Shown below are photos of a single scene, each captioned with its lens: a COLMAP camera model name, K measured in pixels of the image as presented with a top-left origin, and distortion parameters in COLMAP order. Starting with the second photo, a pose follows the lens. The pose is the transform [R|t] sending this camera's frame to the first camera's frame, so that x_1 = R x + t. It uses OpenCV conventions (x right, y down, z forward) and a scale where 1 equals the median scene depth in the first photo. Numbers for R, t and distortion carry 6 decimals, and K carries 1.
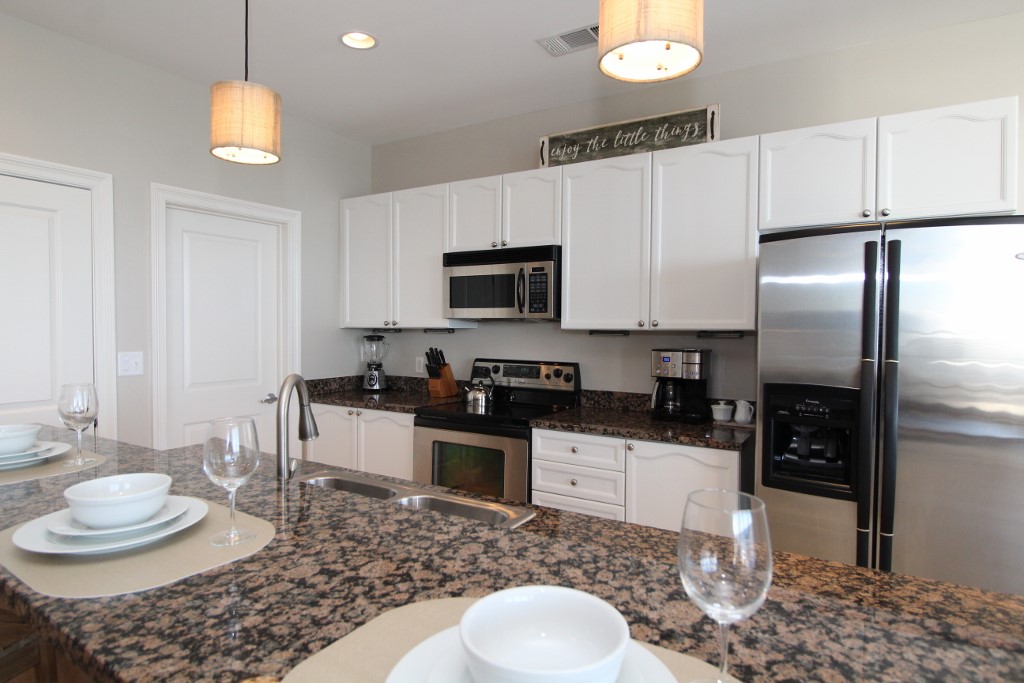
lens RADIAL K [[572.6, 0, 512.0], [0, 572.6, 341.5], [0, 0, 1]] dist [-0.000231, -0.002770]
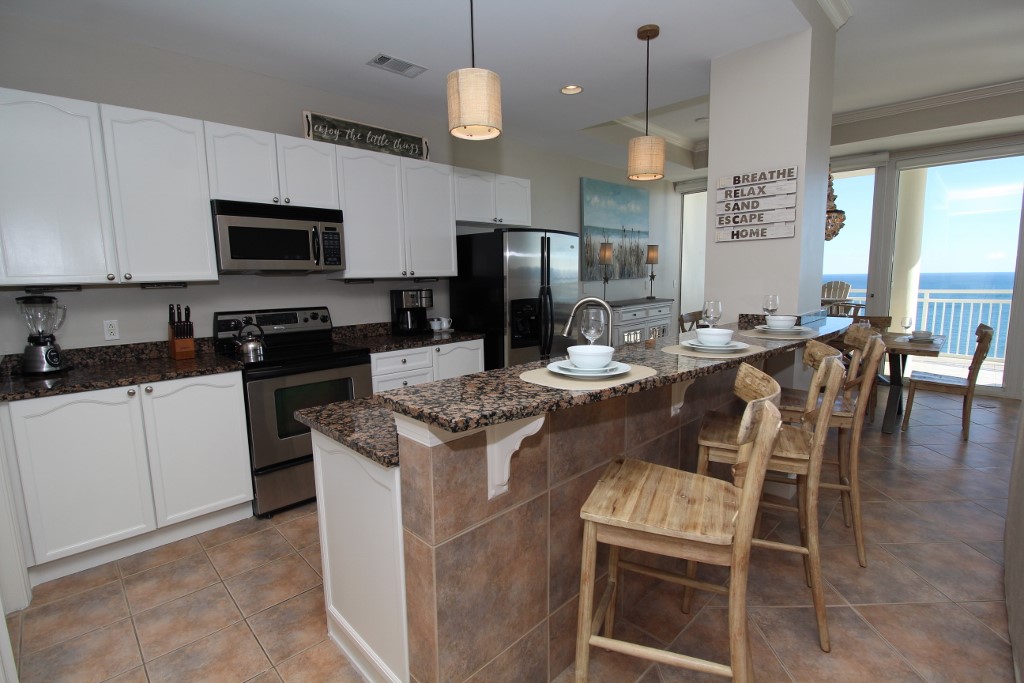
lens RADIAL K [[480.7, 0, 513.4], [0, 480.7, 339.6], [0, 0, 1]] dist [-0.002614, -0.000473]
pose [[0.243514, -0.136848, 0.960195, -0.842700], [0.048389, 0.990477, 0.128892, -0.006589], [-0.968690, 0.015076, 0.247817, 0.368864]]
